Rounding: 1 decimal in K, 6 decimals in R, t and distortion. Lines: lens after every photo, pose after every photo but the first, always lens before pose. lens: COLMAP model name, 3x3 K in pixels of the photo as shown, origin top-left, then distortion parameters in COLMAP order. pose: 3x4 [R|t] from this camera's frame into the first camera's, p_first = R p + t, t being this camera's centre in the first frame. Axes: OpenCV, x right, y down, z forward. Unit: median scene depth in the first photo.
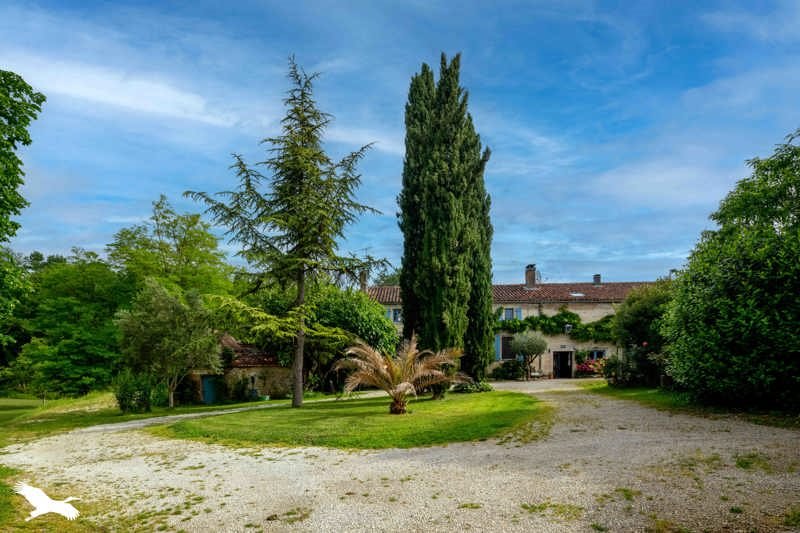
lens RADIAL K [[394.8, 0, 400.8], [0, 394.8, 272.7], [0, 0, 1]] dist [0.003688, -0.000002]
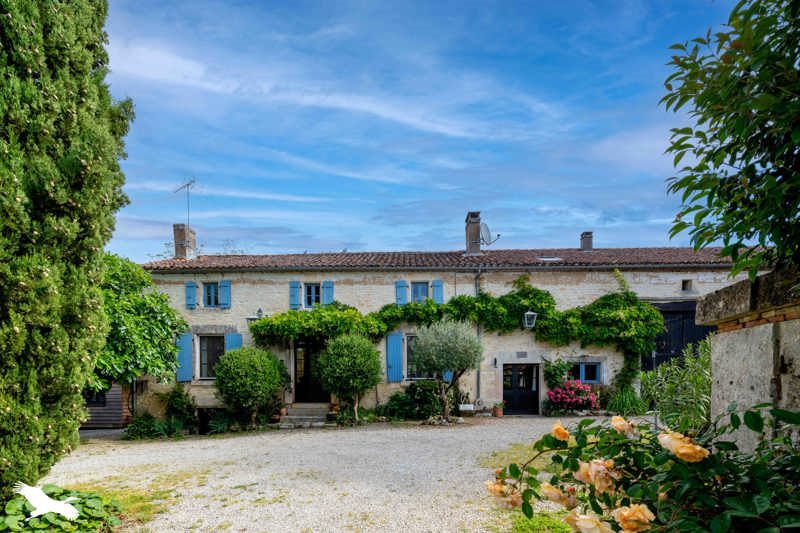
lens RADIAL K [[394.8, 0, 402.1], [0, 394.8, 267.4], [0, 0, 1]] dist [0.003688, -0.000002]
pose [[0.999983, 0.004835, 0.003133, 0.251559], [-0.004758, 0.999696, -0.024208, 0.085632], [-0.003249, 0.024193, 0.999702, 0.477047]]
